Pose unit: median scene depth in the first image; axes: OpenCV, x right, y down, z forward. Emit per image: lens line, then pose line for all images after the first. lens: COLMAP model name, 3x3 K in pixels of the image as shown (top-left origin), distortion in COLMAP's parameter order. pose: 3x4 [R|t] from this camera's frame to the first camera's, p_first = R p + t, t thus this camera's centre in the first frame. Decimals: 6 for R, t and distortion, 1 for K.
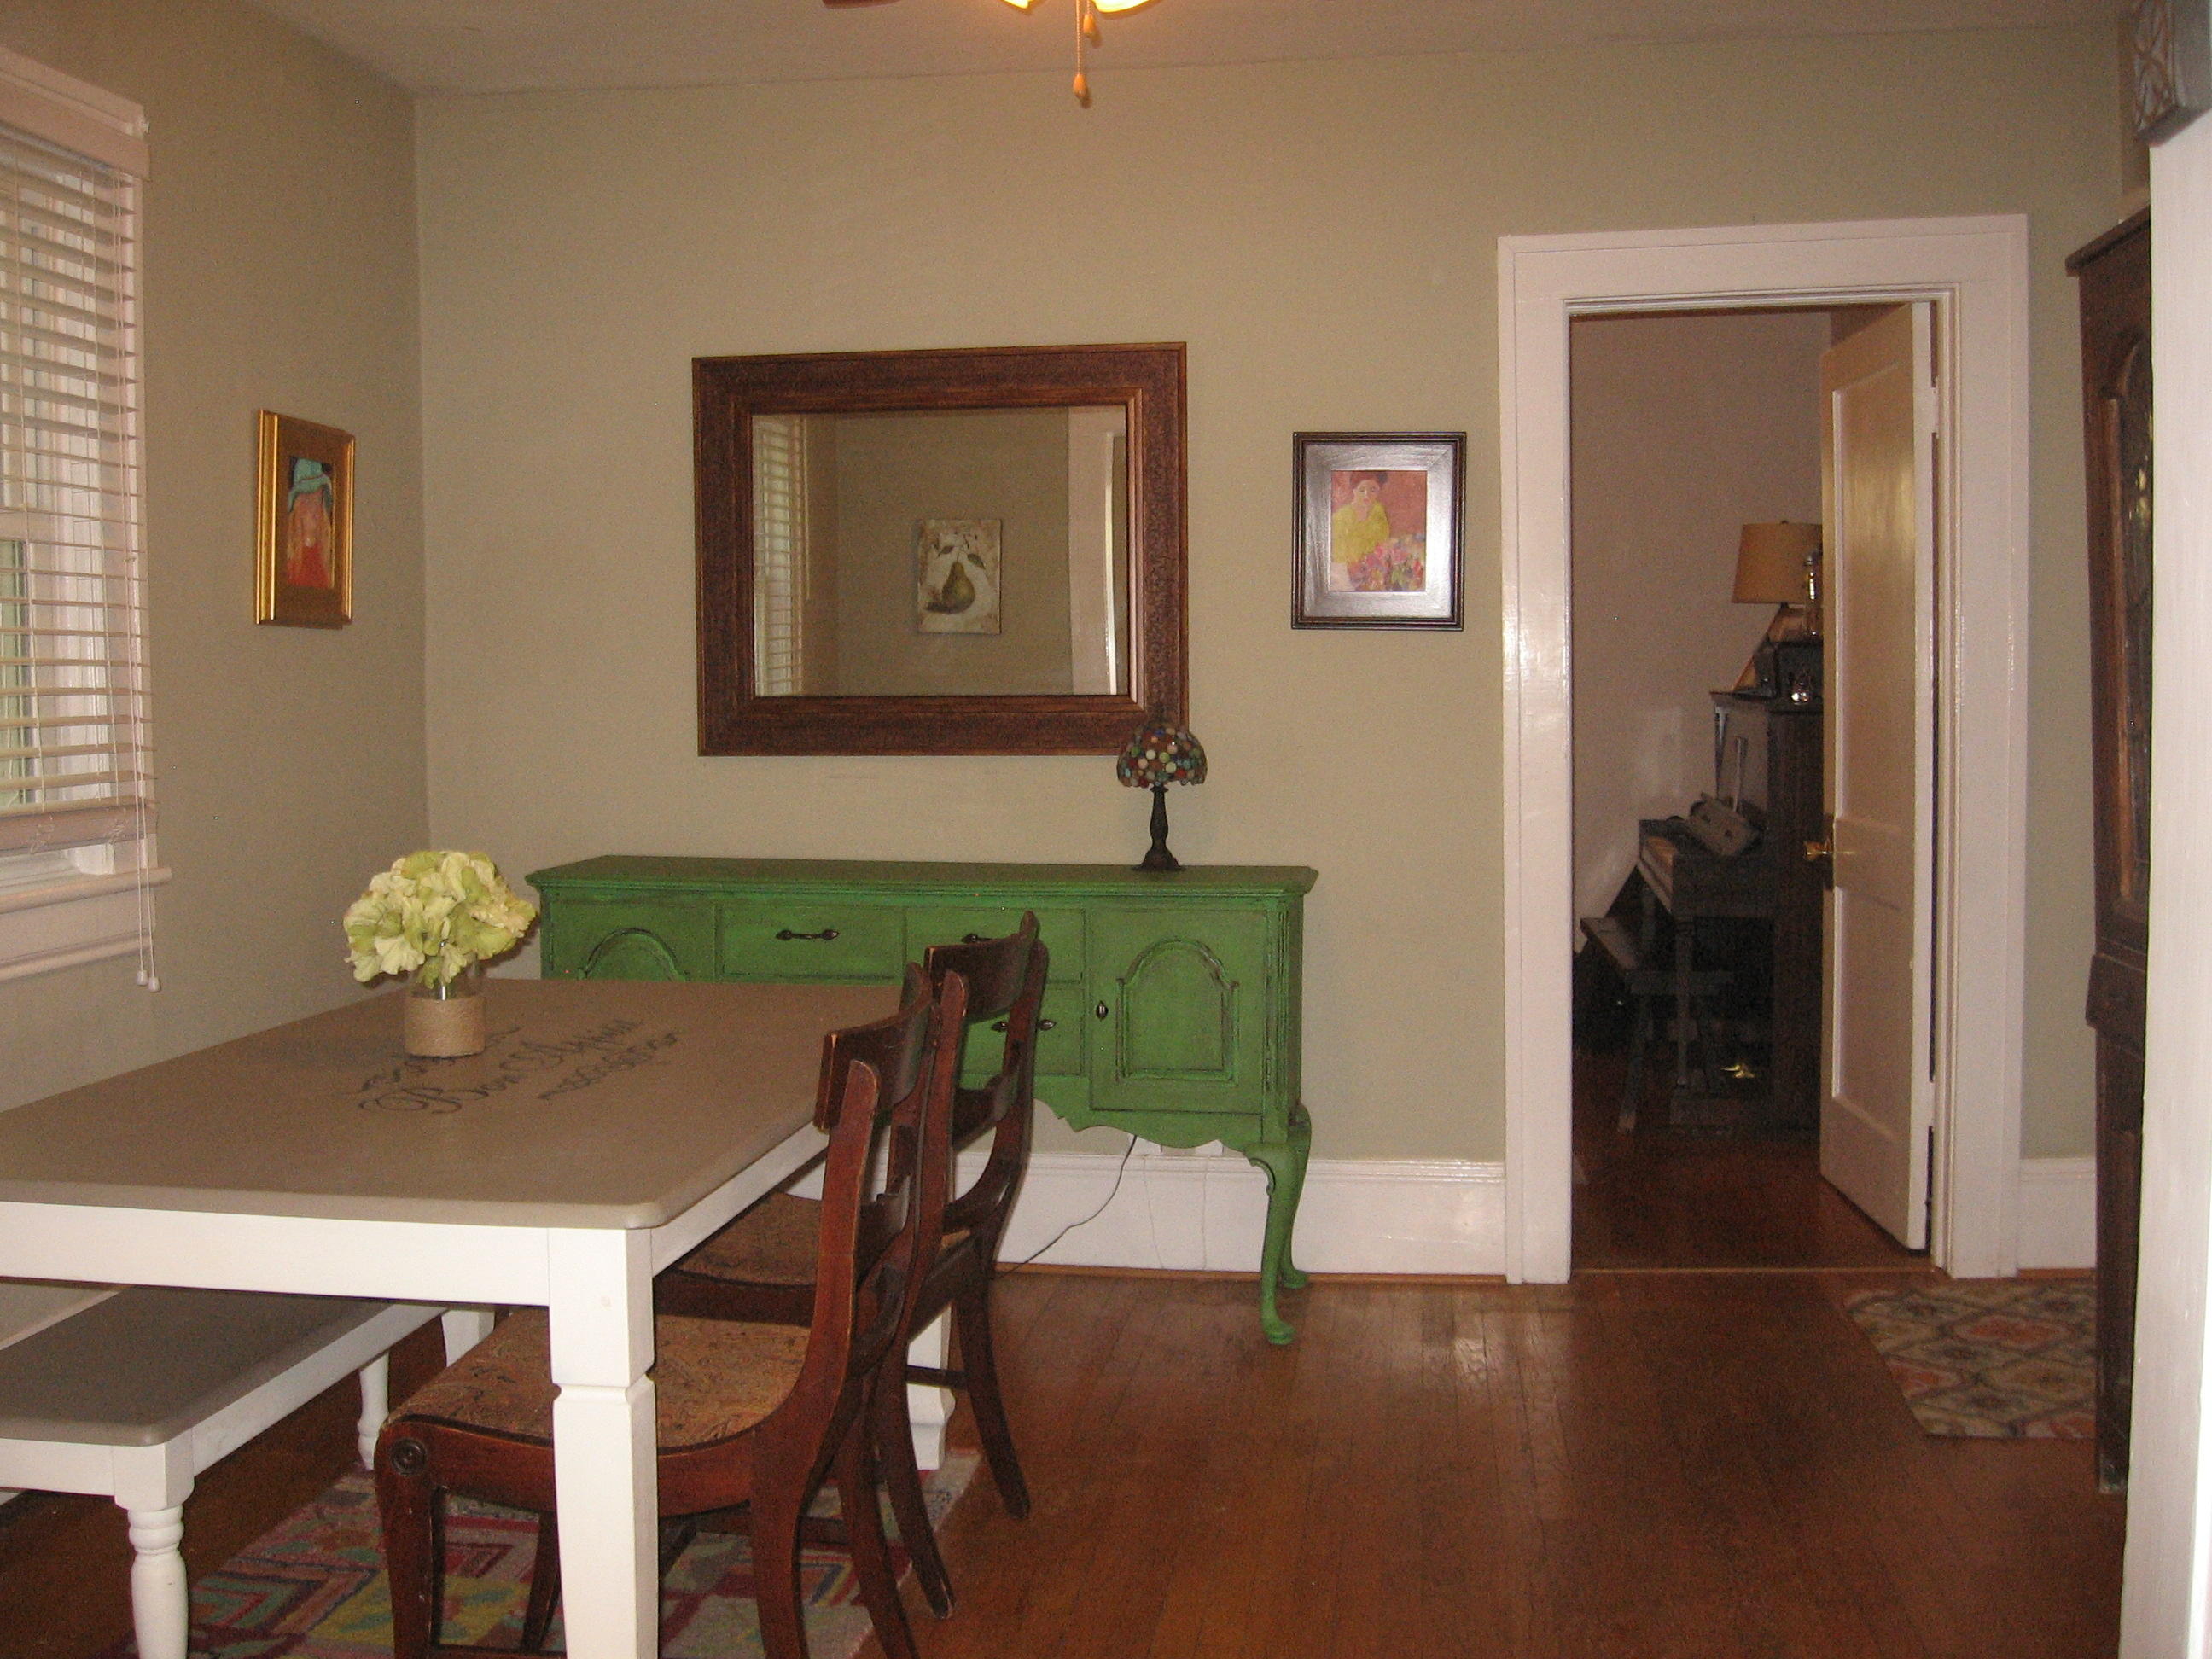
lens RADIAL K [[2326.1, 0, 1088.6], [0, 2326.1, 825.6], [0, 0, 1]] dist [-0.148459, 0.096523]
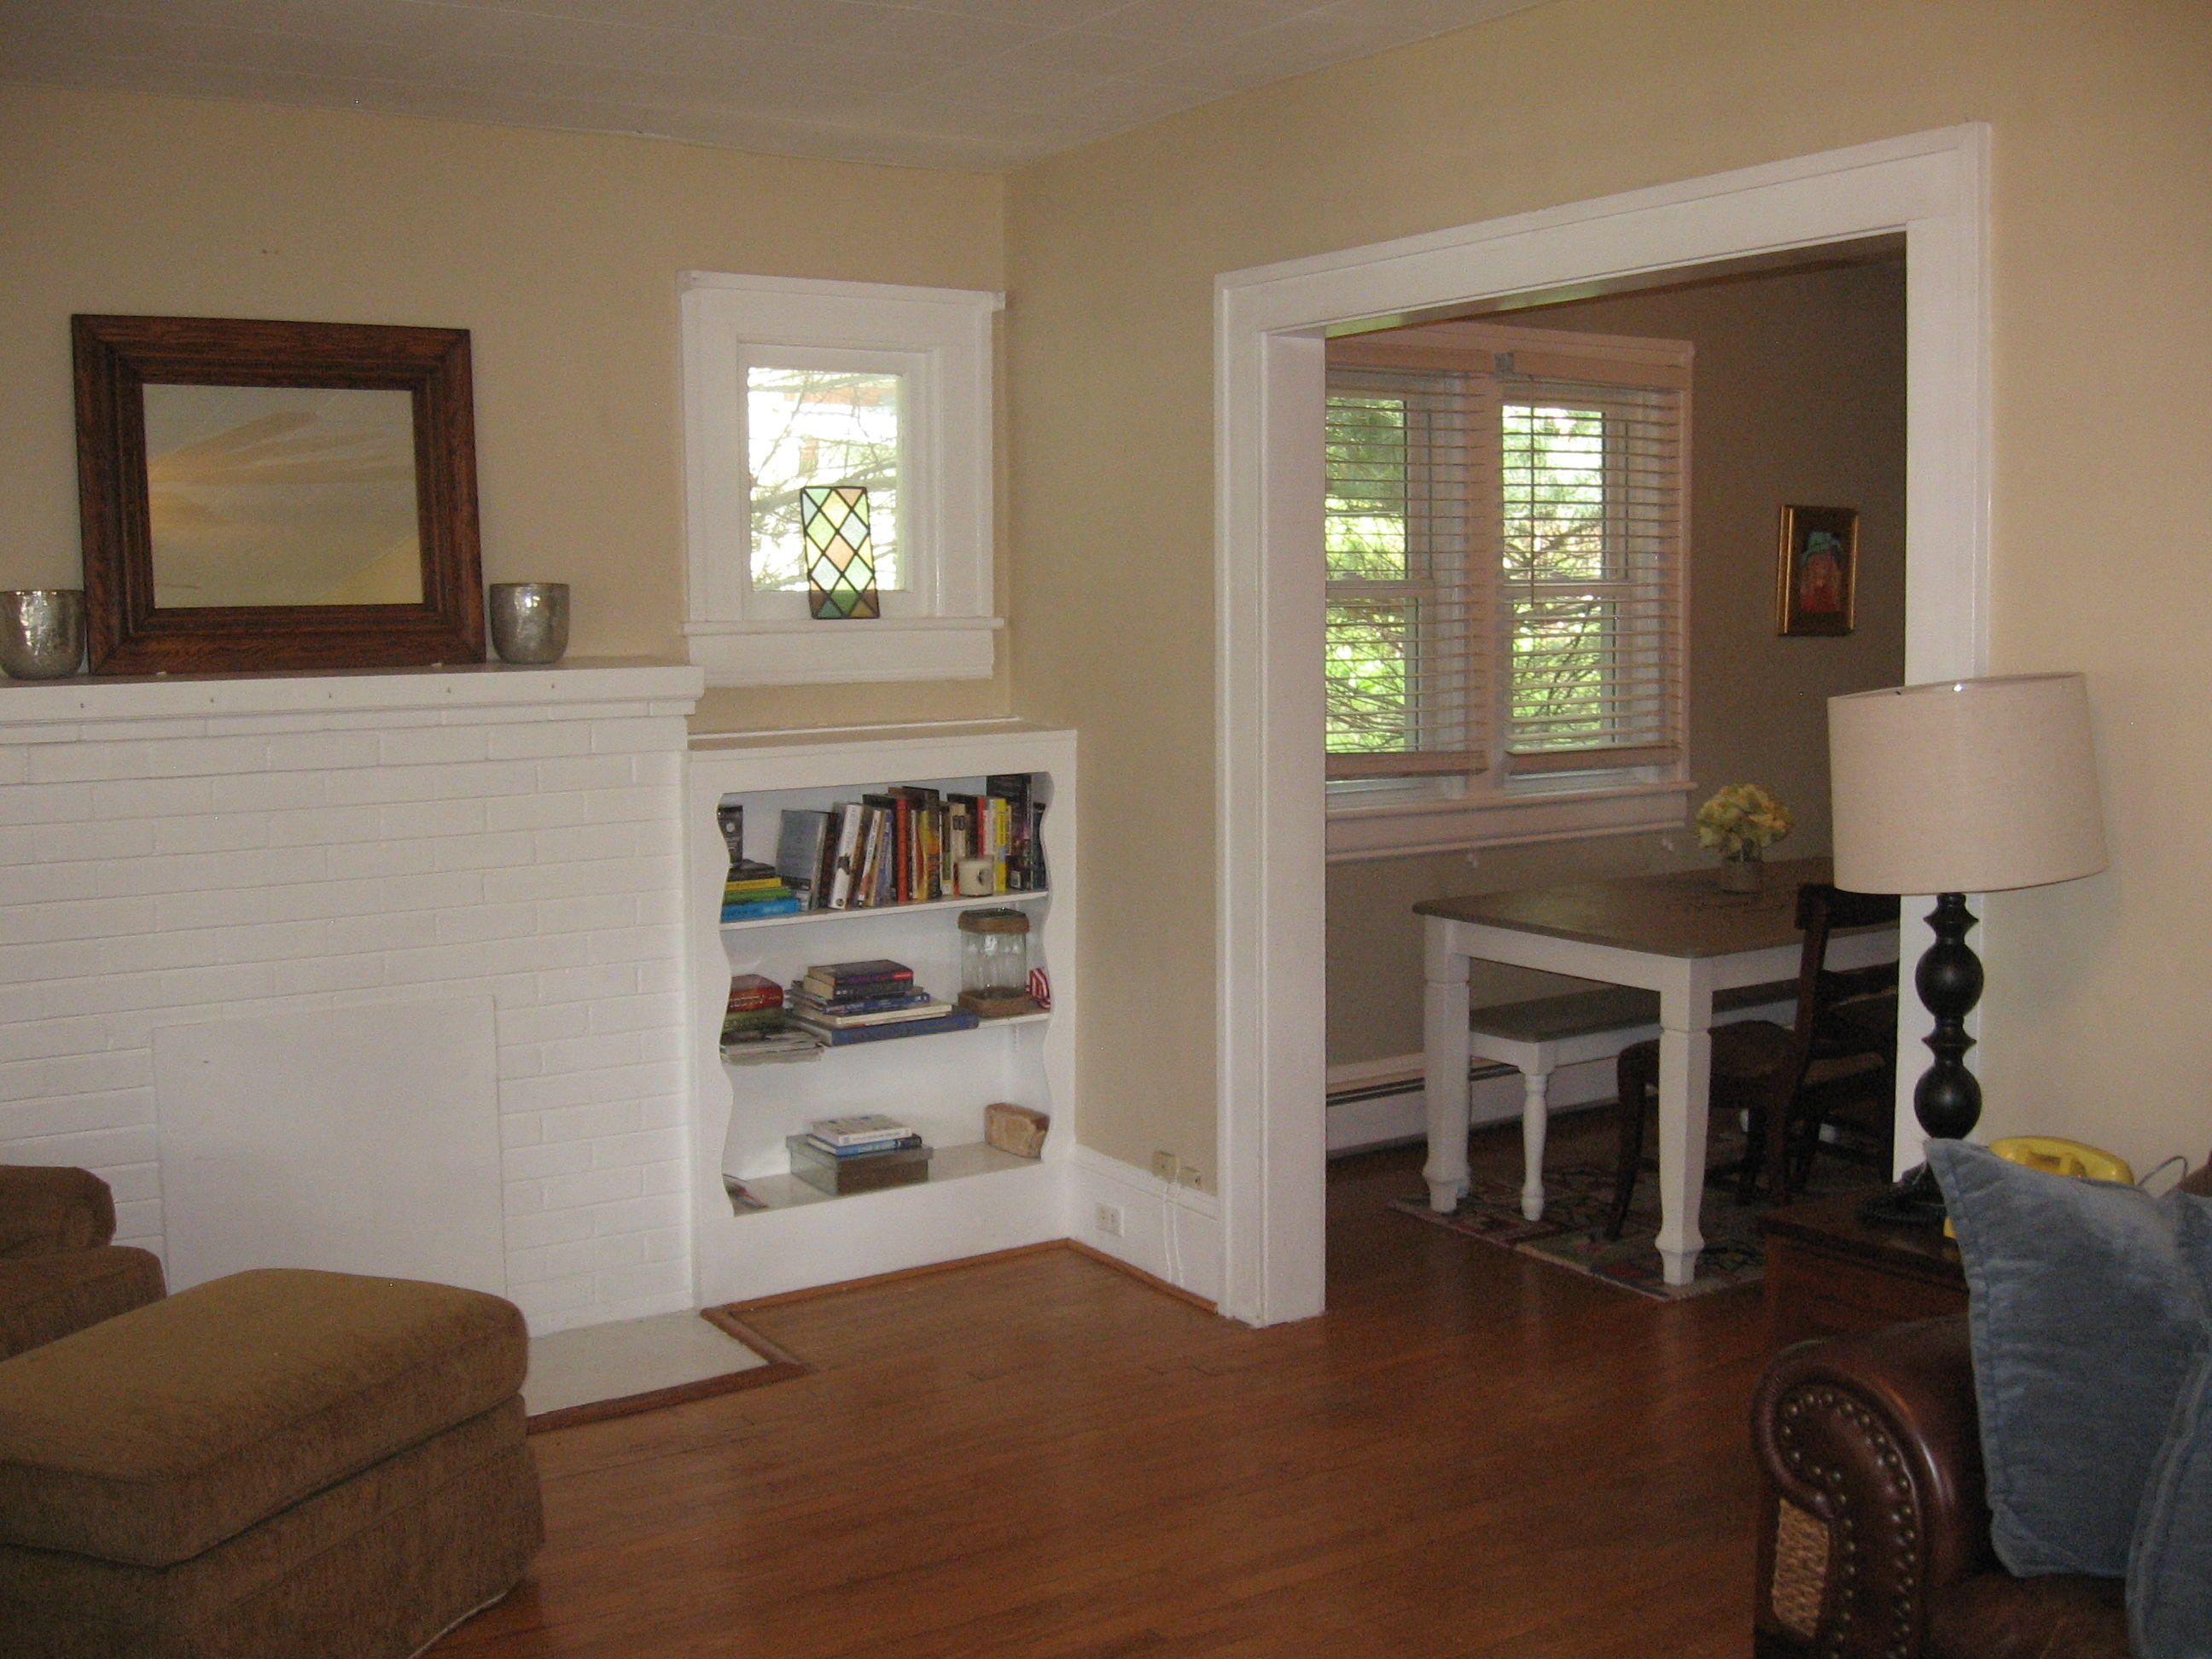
lens RADIAL K [[2326.1, 0, 1088.6], [0, 2326.1, 825.6], [0, 0, 1]] dist [-0.148459, 0.096523]
pose [[0.664734, 0.071569, -0.743644, 0.618614], [-0.037344, 0.997340, 0.062603, -0.042474], [0.746146, -0.013844, 0.665638, -0.535165]]
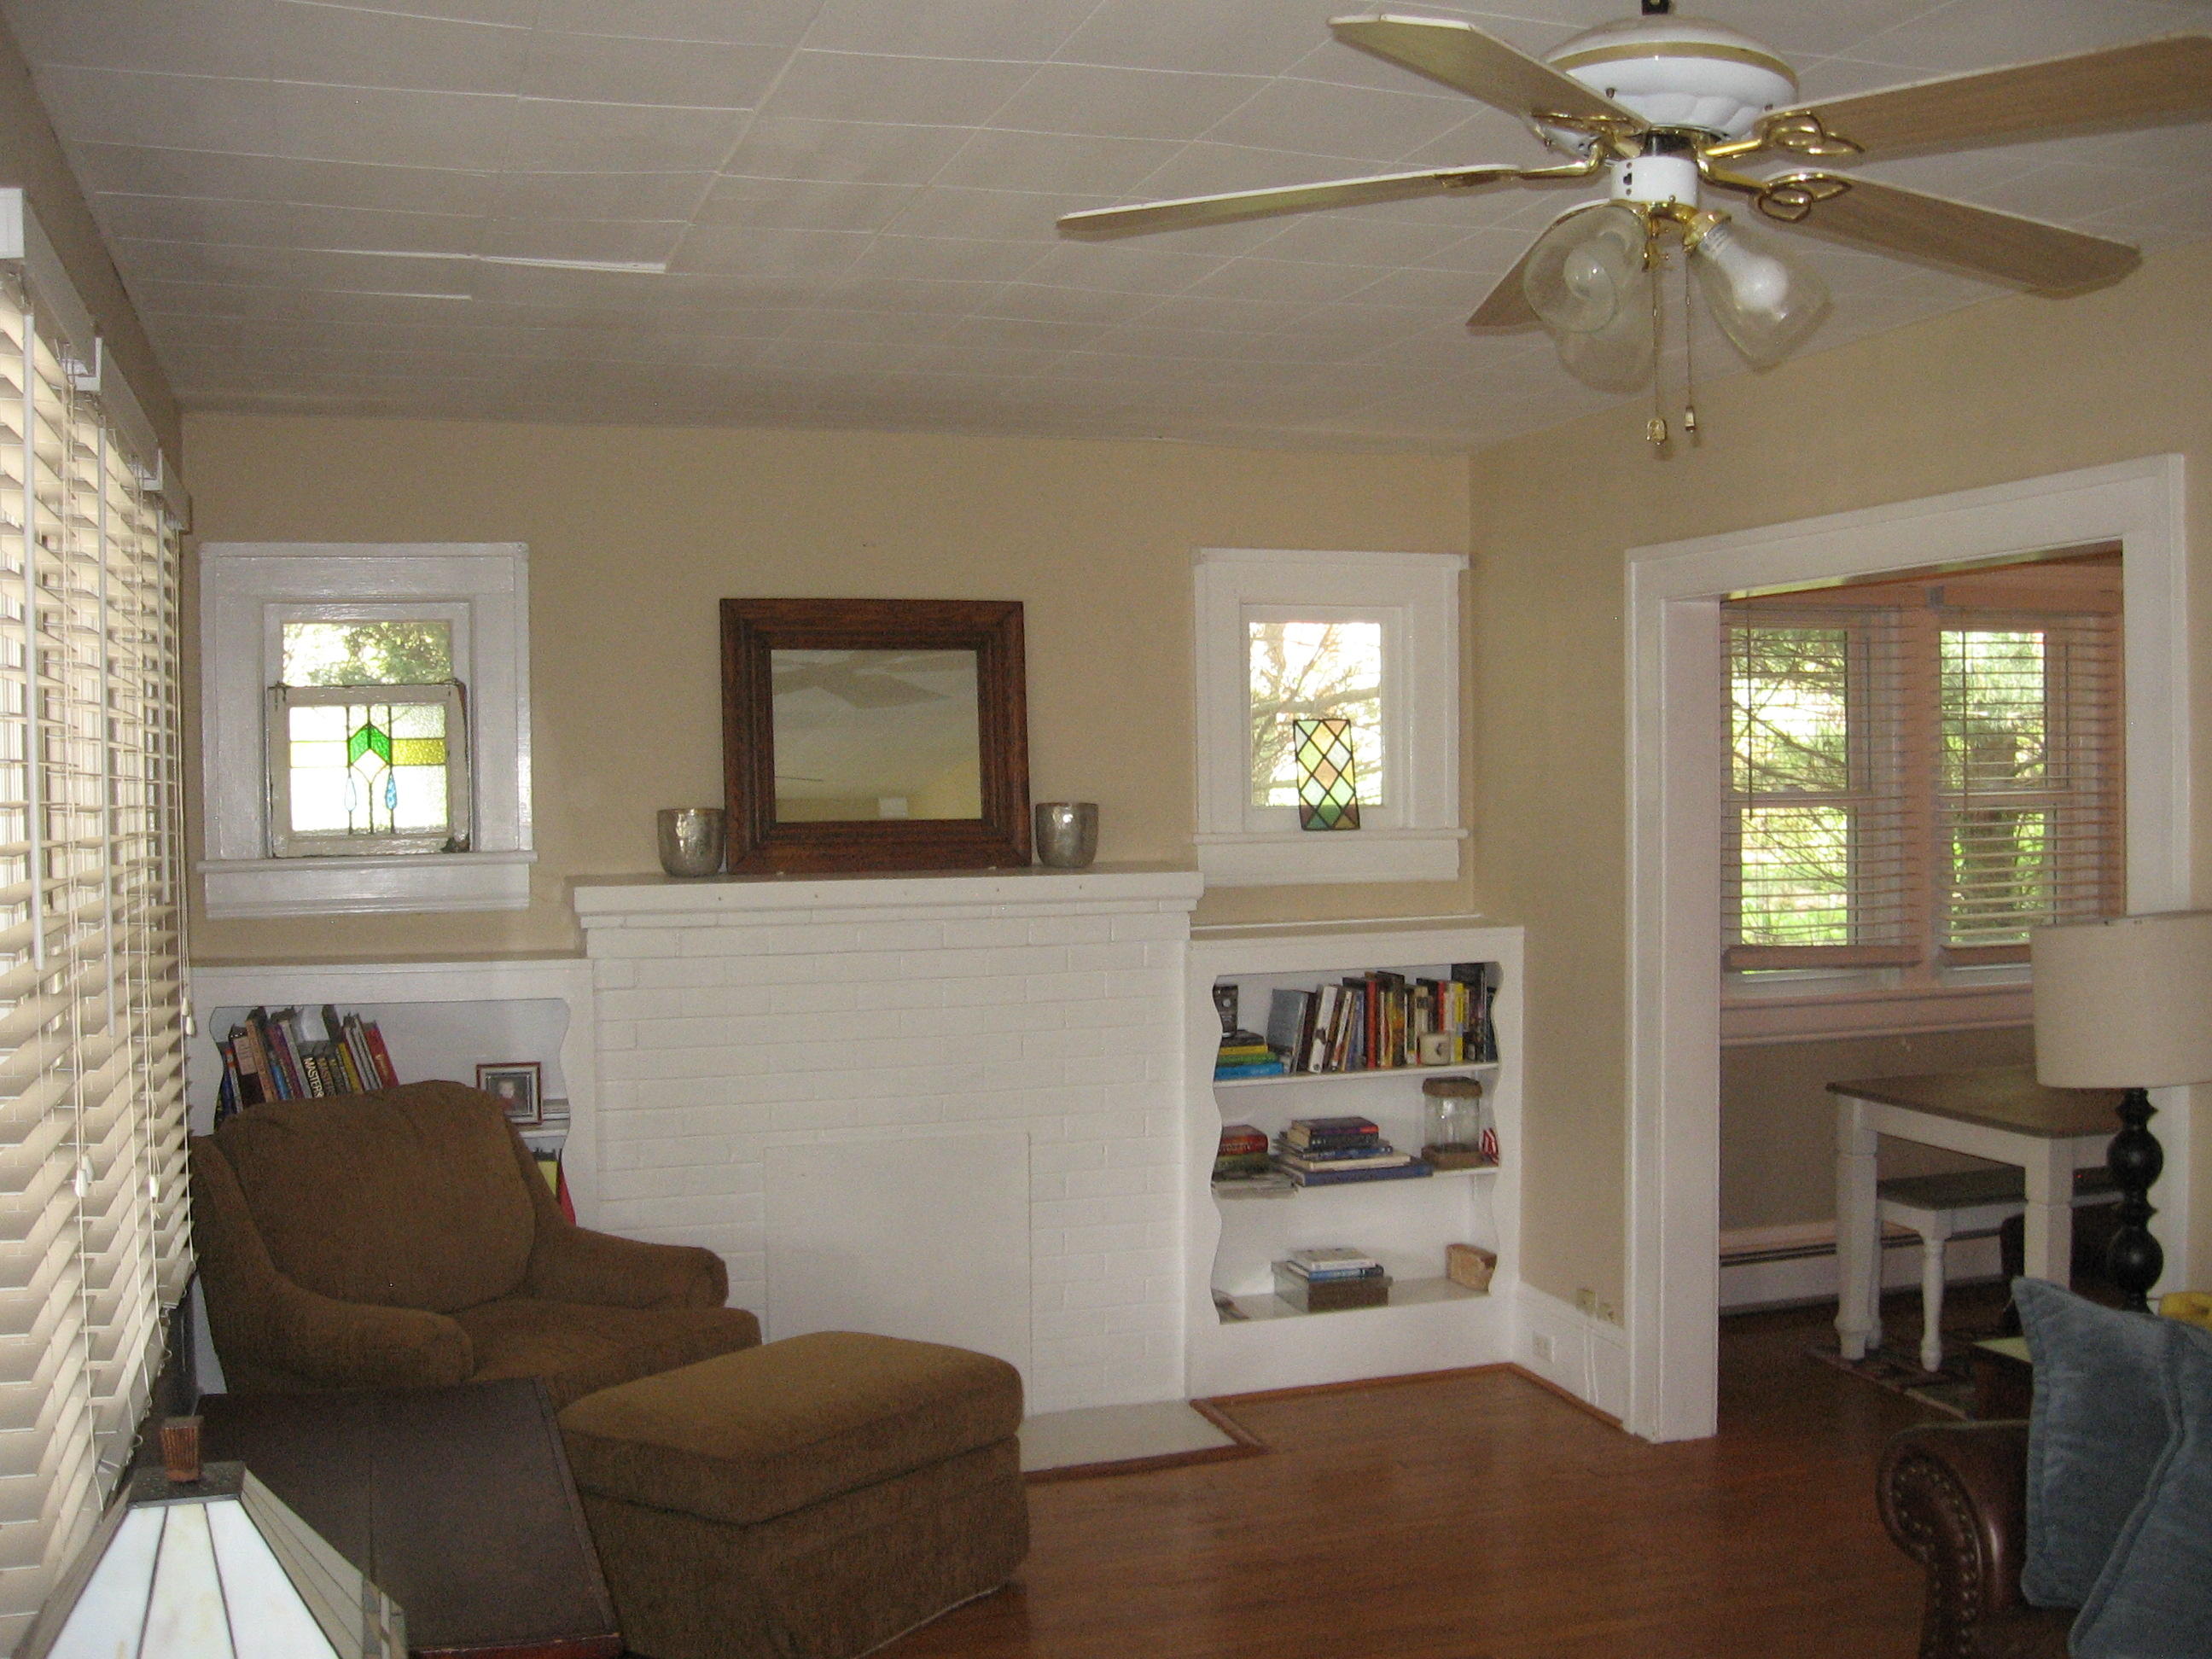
lens RADIAL K [[2326.1, 0, 1088.6], [0, 2326.1, 825.6], [0, 0, 1]] dist [-0.148459, 0.096523]
pose [[0.443947, 0.025010, -0.895704, 0.896327], [-0.045126, 0.998966, 0.005527, -0.078167], [0.894916, 0.037966, 0.444617, -0.614578]]
